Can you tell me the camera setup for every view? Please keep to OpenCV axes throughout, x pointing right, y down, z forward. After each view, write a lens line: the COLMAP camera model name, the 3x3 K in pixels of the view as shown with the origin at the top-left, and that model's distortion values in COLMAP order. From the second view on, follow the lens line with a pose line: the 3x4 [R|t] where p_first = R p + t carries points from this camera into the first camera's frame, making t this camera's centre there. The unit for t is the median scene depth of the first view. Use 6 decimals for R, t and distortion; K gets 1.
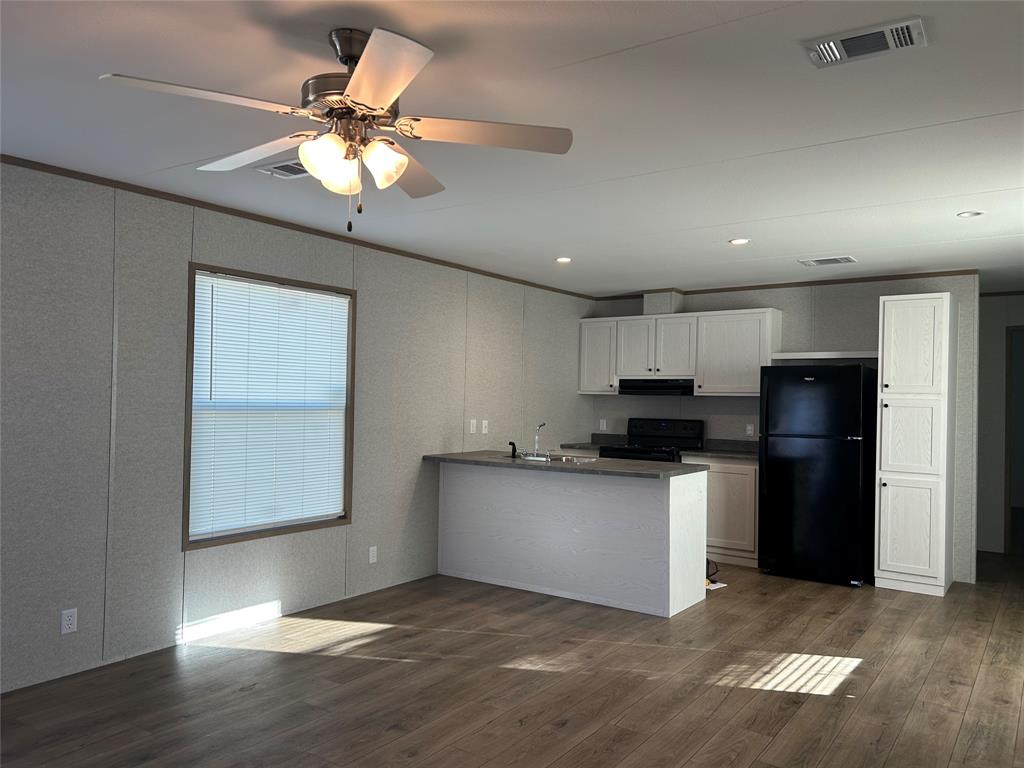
lens RADIAL K [[770.9, 0, 511.1], [0, 770.9, 399.5], [0, 0, 1]] dist [0.073657, -0.073780]
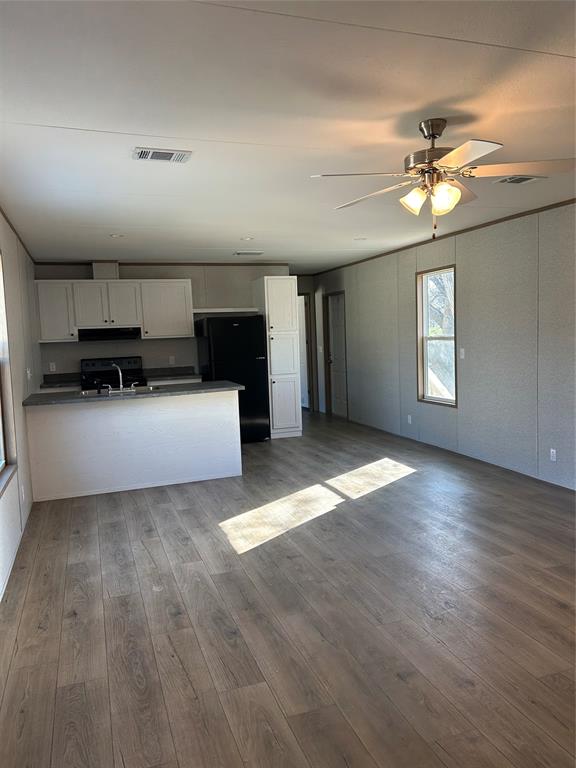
lens RADIAL K [[578.2, 0, 283.5], [0, 578.2, 394.7], [0, 0, 1]] dist [0.073657, -0.073780]
pose [[0.591576, -0.125763, 0.796381, -0.651393], [0.052550, 0.991673, 0.117568, -0.021065], [-0.804535, -0.027700, 0.593259, 0.214034]]
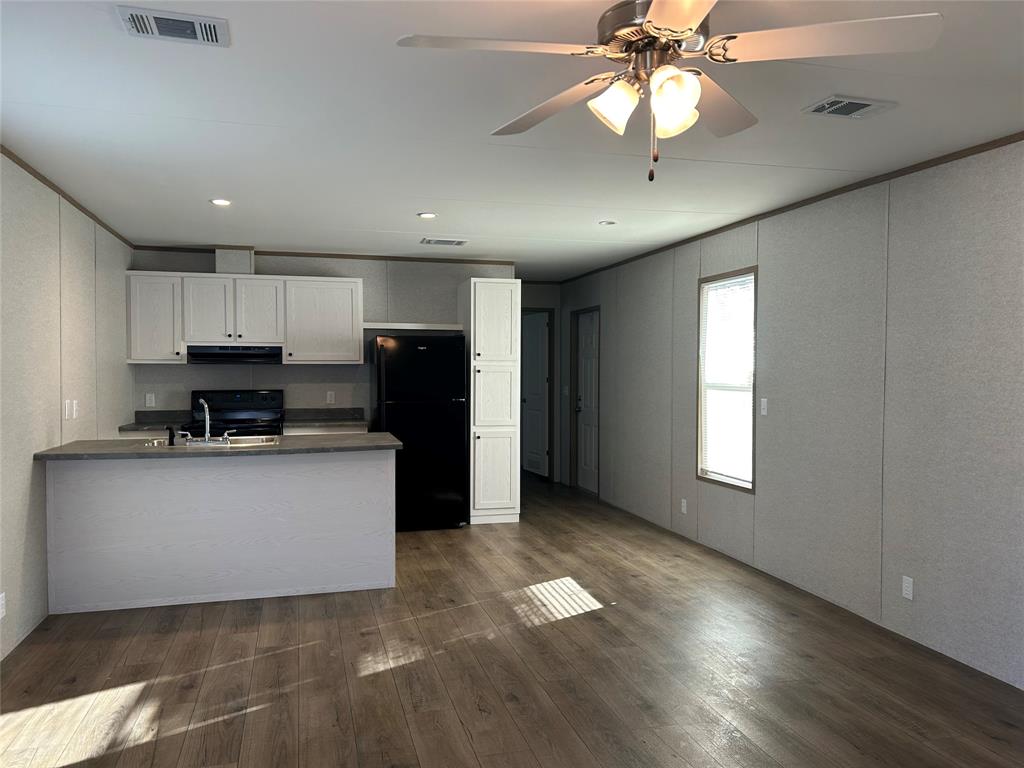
lens RADIAL K [[770.9, 0, 511.1], [0, 770.9, 399.5], [0, 0, 1]] dist [0.073657, -0.073780]
pose [[0.641824, -0.046089, 0.765465, -0.433612], [0.012567, 0.998690, 0.049595, -0.007272], [-0.766749, -0.022212, 0.641563, 0.240946]]
